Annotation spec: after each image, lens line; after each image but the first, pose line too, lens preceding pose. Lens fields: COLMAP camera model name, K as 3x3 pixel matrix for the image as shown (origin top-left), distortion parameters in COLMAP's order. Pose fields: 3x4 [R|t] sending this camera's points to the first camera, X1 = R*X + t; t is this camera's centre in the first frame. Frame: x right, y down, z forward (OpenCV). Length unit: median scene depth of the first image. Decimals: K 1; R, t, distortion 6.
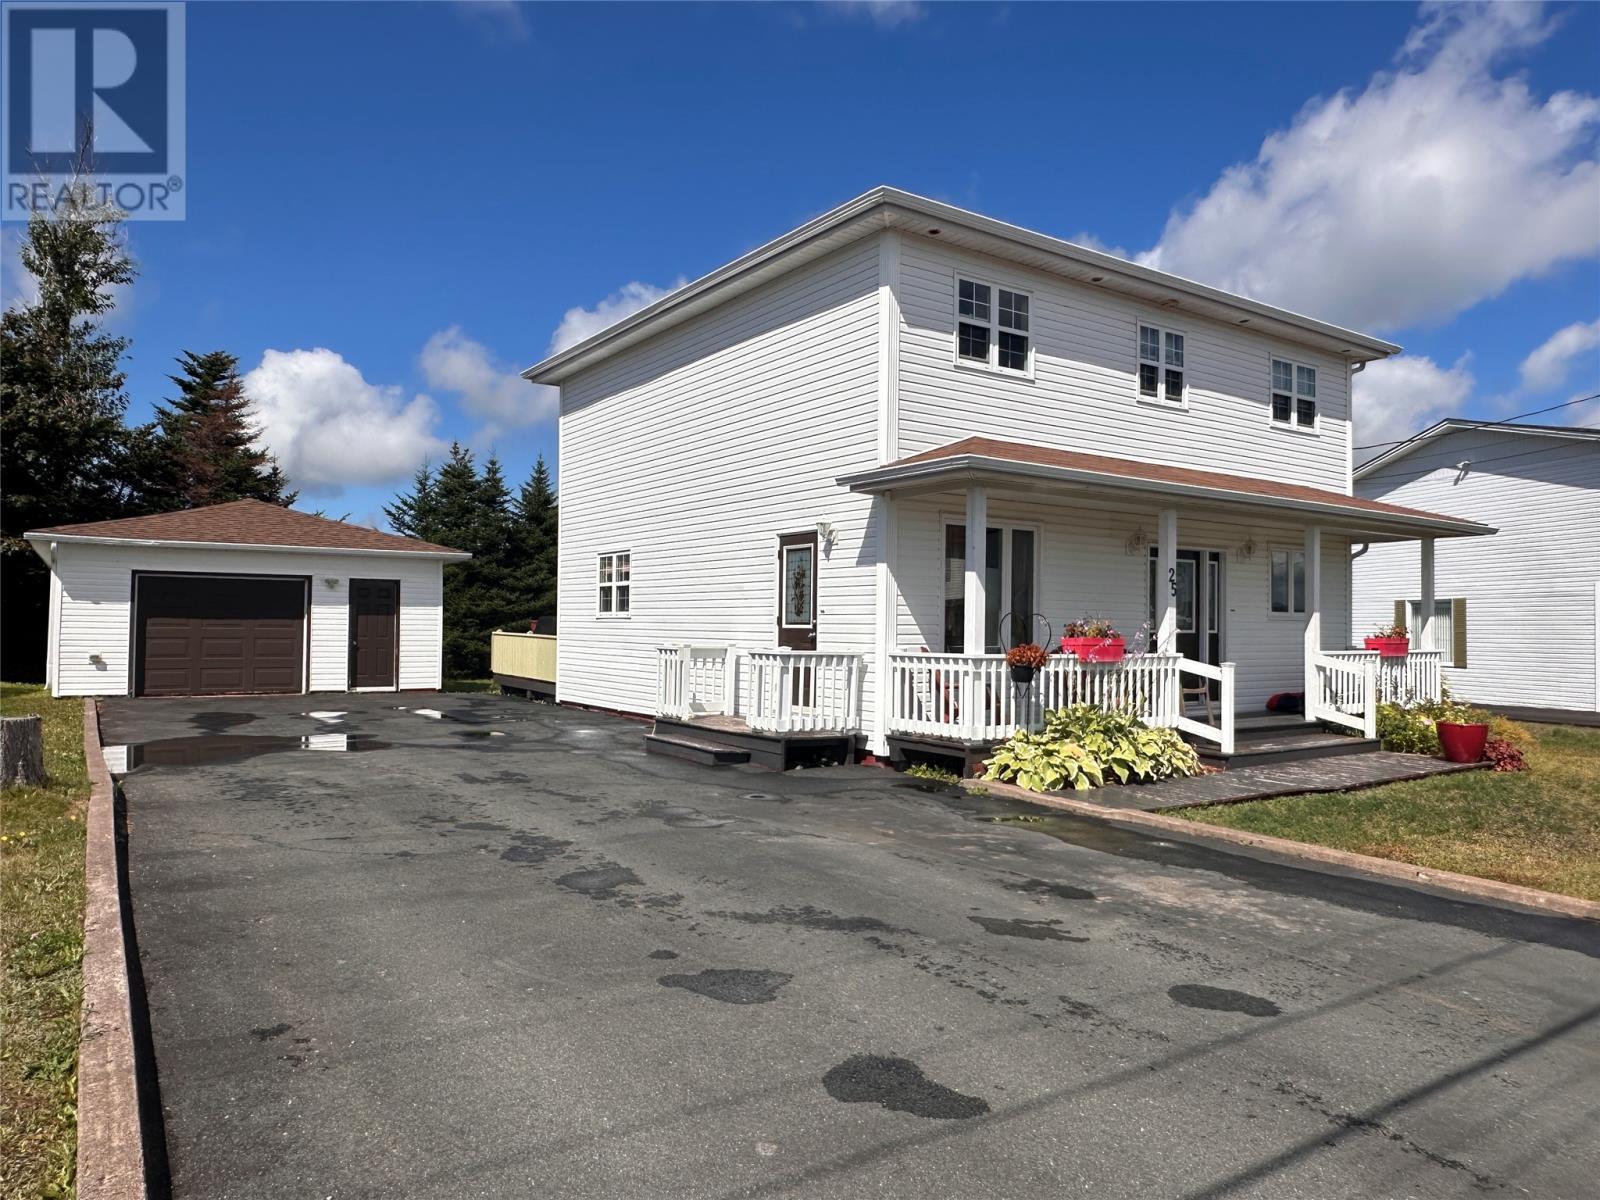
lens RADIAL K [[1056.3, 0, 792.2], [0, 1056.3, 607.7], [0, 0, 1]] dist [0.000255, 0.002411]
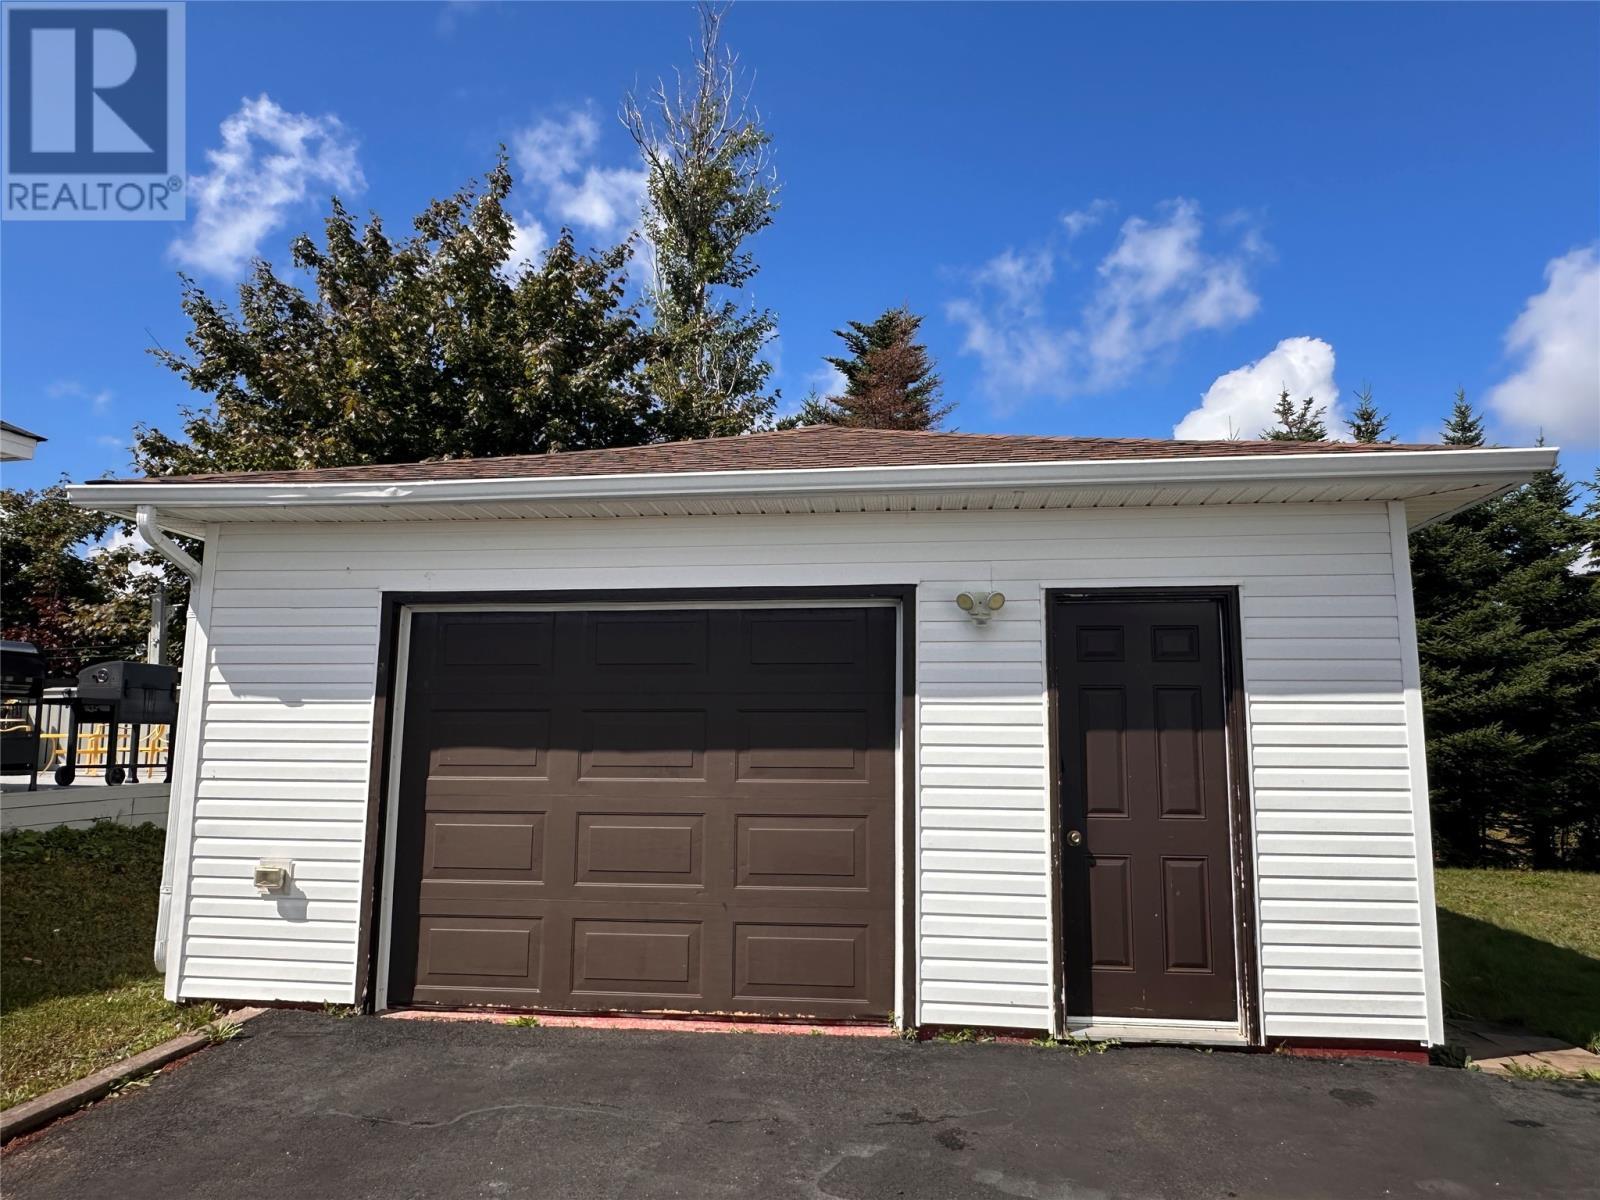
lens RADIAL K [[1056.3, 0, 792.2], [0, 1056.3, 607.7], [0, 0, 1]] dist [0.000255, 0.002411]
pose [[0.760256, -0.080401, -0.644629, -0.283879], [0.018327, 0.994571, -0.102433, 0.002535], [0.649365, 0.066061, 0.757602, 0.724775]]
